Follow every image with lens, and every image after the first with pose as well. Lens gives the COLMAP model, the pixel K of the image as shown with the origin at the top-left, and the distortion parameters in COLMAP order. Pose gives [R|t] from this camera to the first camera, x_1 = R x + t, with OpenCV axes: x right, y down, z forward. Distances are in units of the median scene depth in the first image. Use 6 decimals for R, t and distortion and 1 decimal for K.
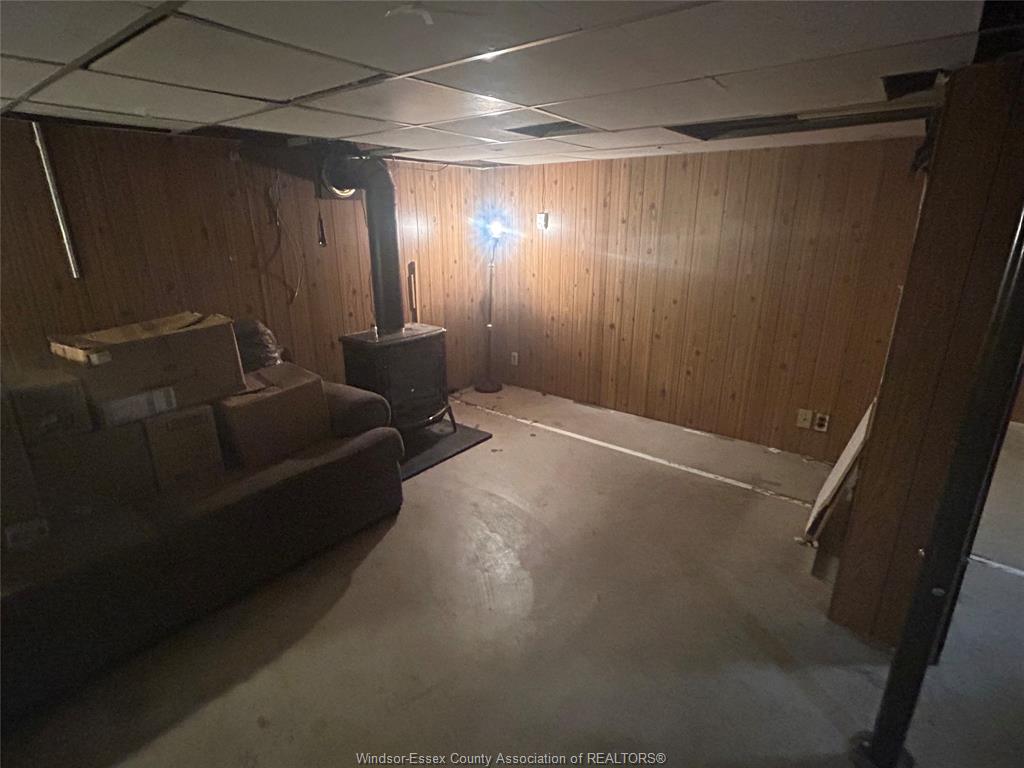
lens RADIAL K [[513.5, 0, 510.8], [0, 513.5, 386.9], [0, 0, 1]] dist [0.002227, -0.001740]
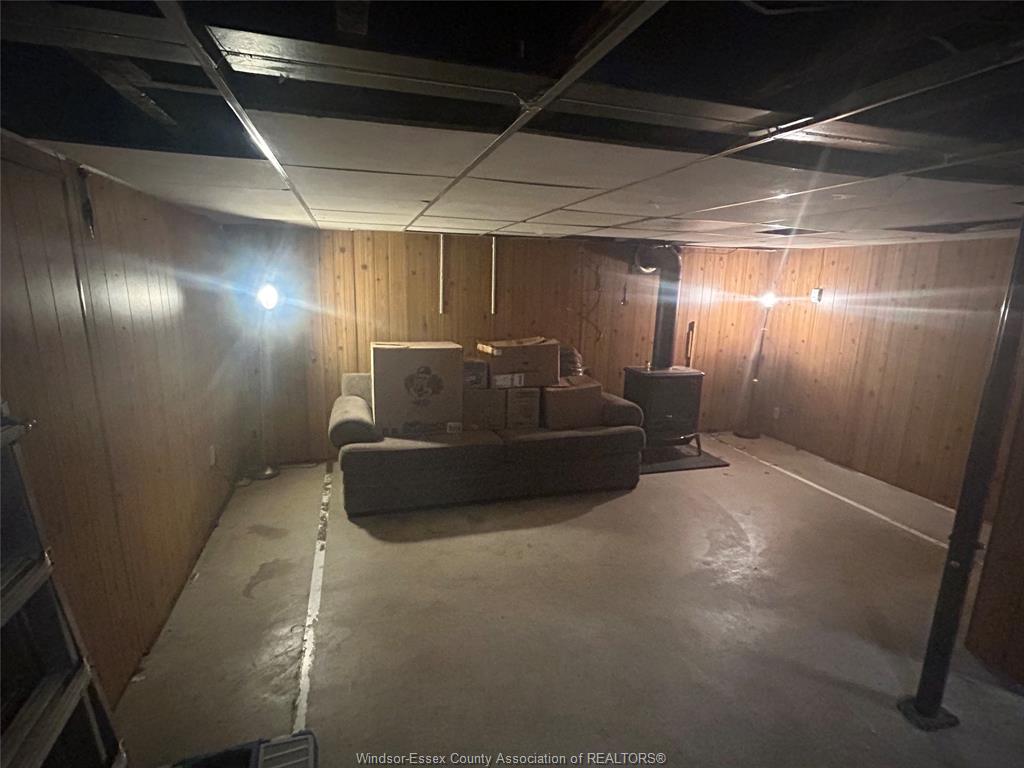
lens RADIAL K [[513.5, 0, 510.8], [0, 513.5, 387.4], [0, 0, 1]] dist [0.002227, -0.001740]
pose [[0.816222, 0.145196, -0.559196, 0.193670], [-0.209656, 0.976364, -0.052507, 0.087873], [0.538355, 0.160097, 0.827371, -0.307822]]
